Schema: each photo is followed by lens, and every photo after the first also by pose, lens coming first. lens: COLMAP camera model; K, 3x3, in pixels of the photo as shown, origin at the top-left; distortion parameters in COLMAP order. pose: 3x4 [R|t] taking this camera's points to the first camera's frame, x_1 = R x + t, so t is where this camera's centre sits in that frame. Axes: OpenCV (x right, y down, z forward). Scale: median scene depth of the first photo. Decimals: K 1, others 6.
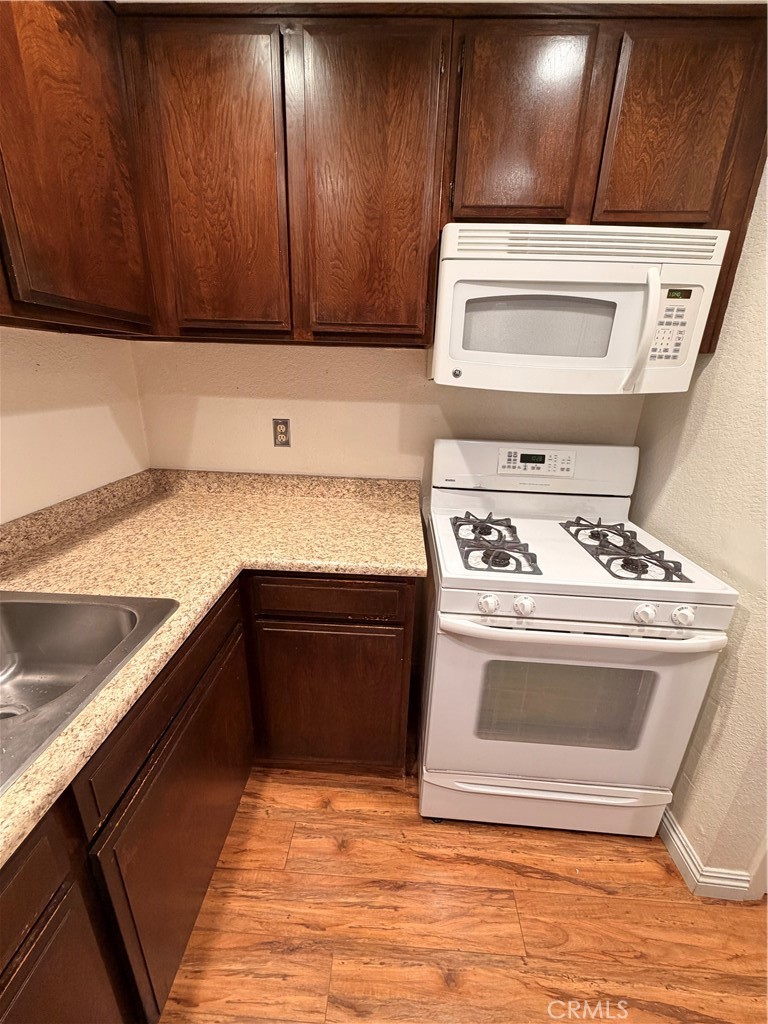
lens RADIAL K [[411.0, 0, 384.0], [0, 411.0, 512.0], [0, 0, 1]] dist [0.000087, -0.000009]
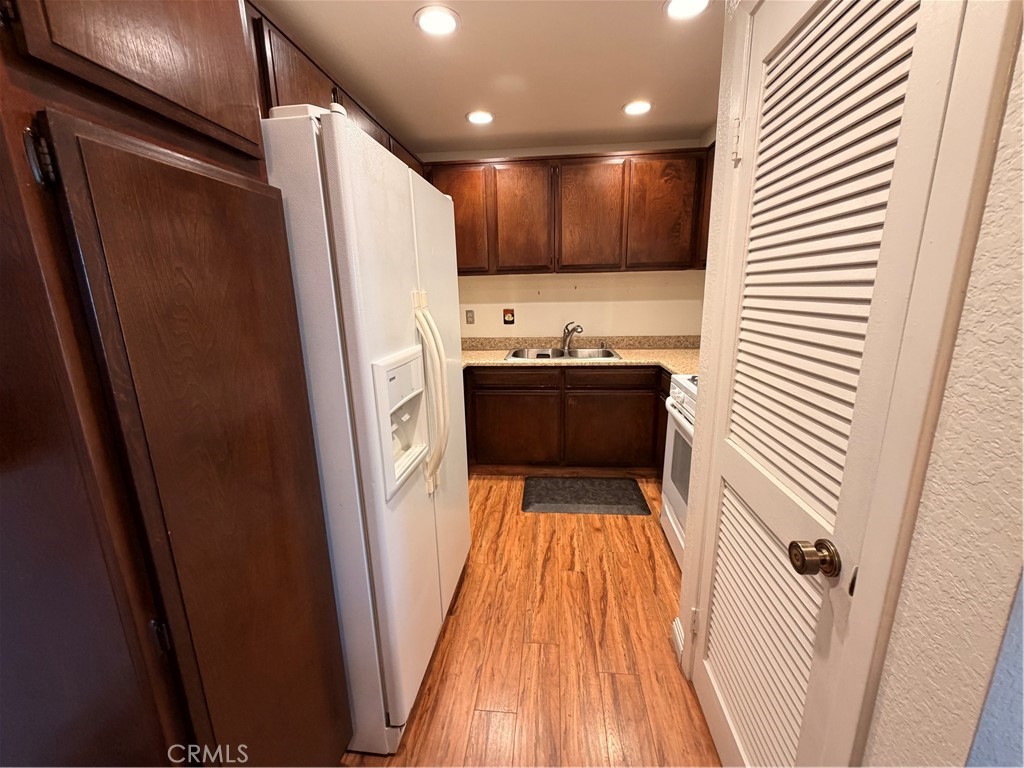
lens RADIAL K [[411.0, 0, 514.2], [0, 411.0, 383.2], [0, 0, 1]] dist [0.000087, -0.000009]
pose [[0.045096, -0.255934, 0.965642, -1.873834], [0.349292, 0.909653, 0.224783, -0.310313], [-0.935928, 0.327154, 0.130418, 0.849776]]
